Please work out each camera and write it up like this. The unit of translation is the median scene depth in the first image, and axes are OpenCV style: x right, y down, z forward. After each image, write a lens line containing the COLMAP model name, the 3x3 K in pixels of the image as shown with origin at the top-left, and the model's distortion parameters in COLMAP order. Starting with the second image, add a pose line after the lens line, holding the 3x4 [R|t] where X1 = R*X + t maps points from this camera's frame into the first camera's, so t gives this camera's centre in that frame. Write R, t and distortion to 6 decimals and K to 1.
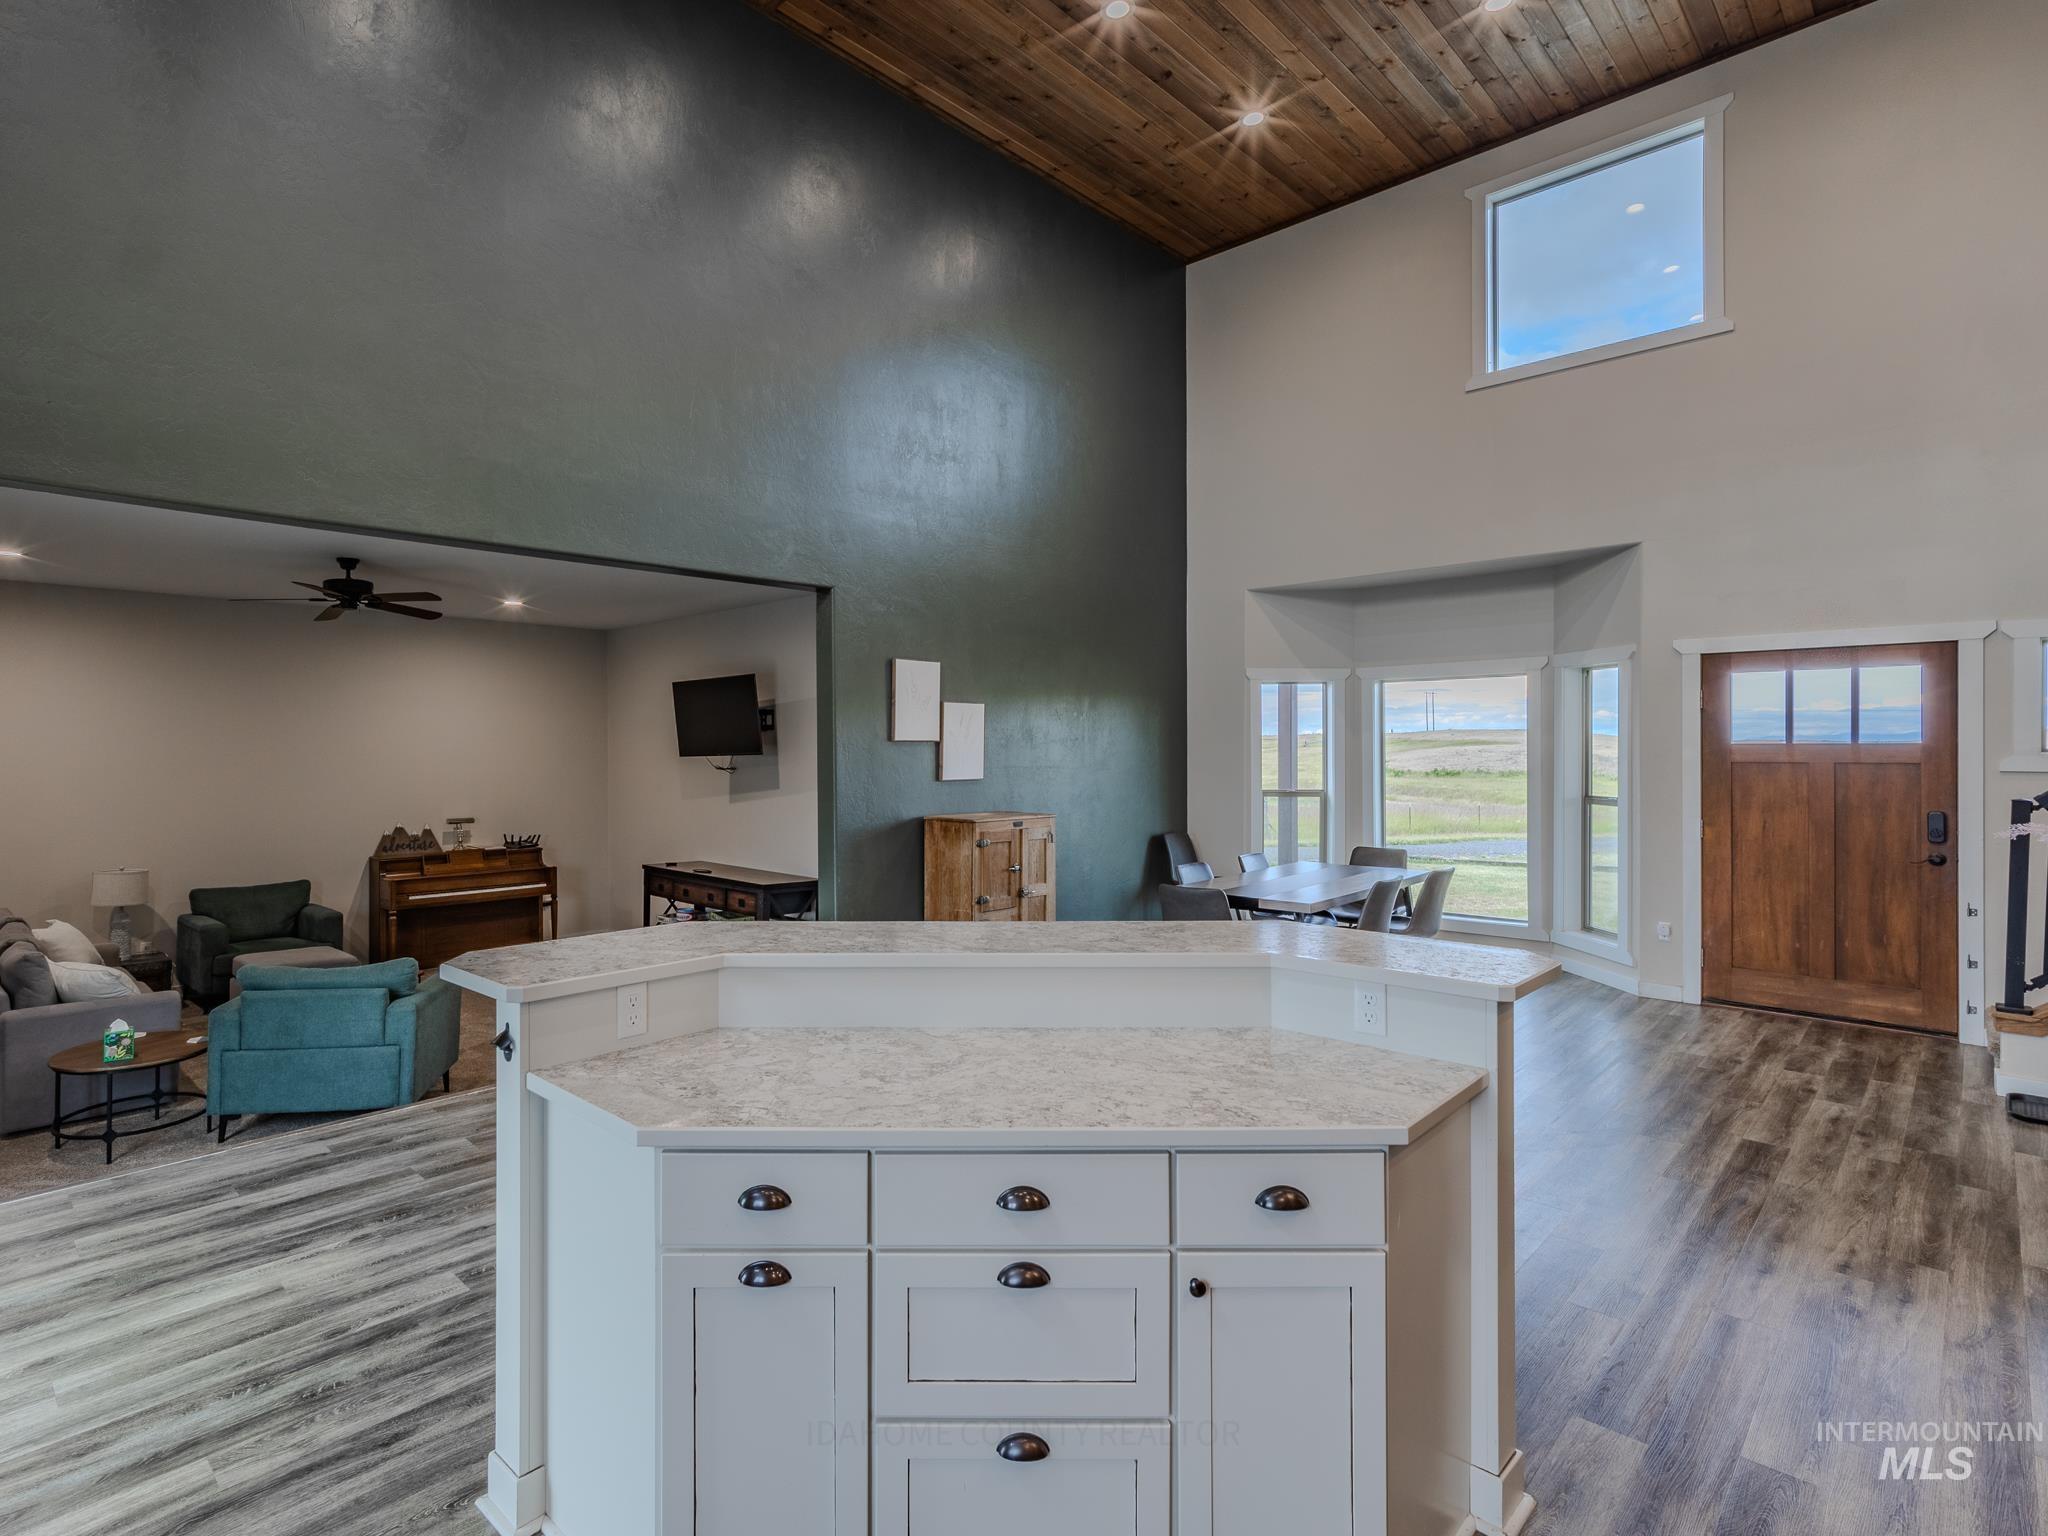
lens RADIAL K [[989.6, 0, 1040.6], [0, 989.6, 759.4], [0, 0, 1]] dist [-0.001289, 0.008126]
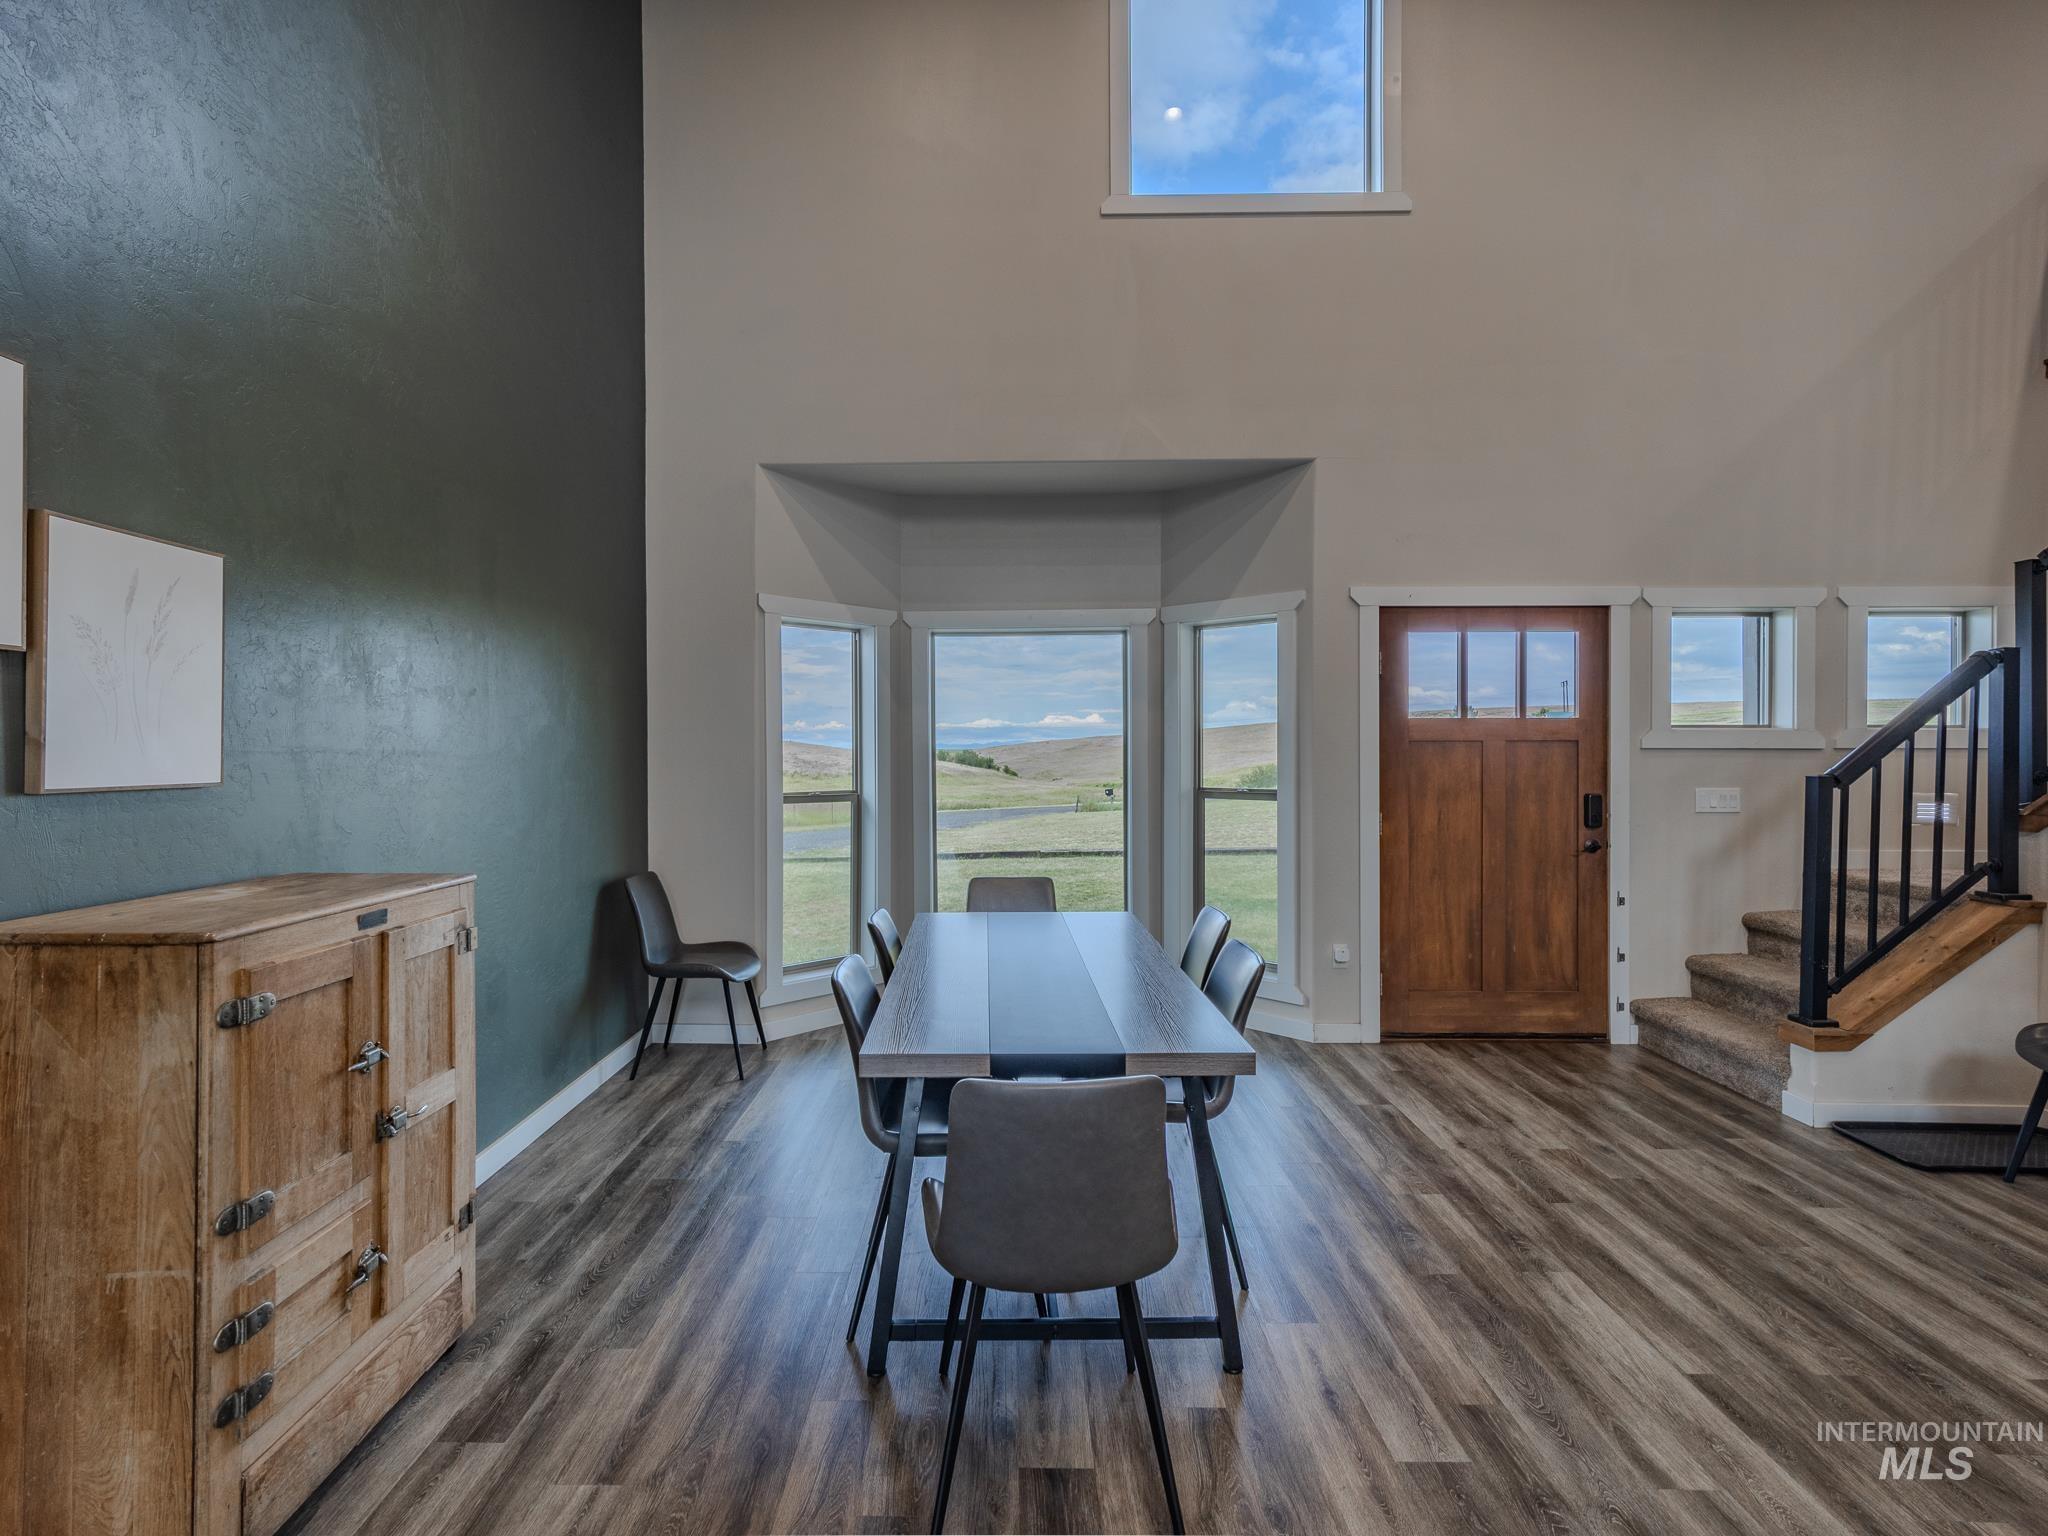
lens RADIAL K [[989.6, 0, 1040.6], [0, 989.6, 759.4], [0, 0, 1]] dist [-0.001289, 0.008126]
pose [[0.776474, -0.009210, 0.630082, -0.054453], [0.009834, 0.999949, 0.002498, 0.013427], [-0.630073, 0.004257, 0.776524, 0.576281]]
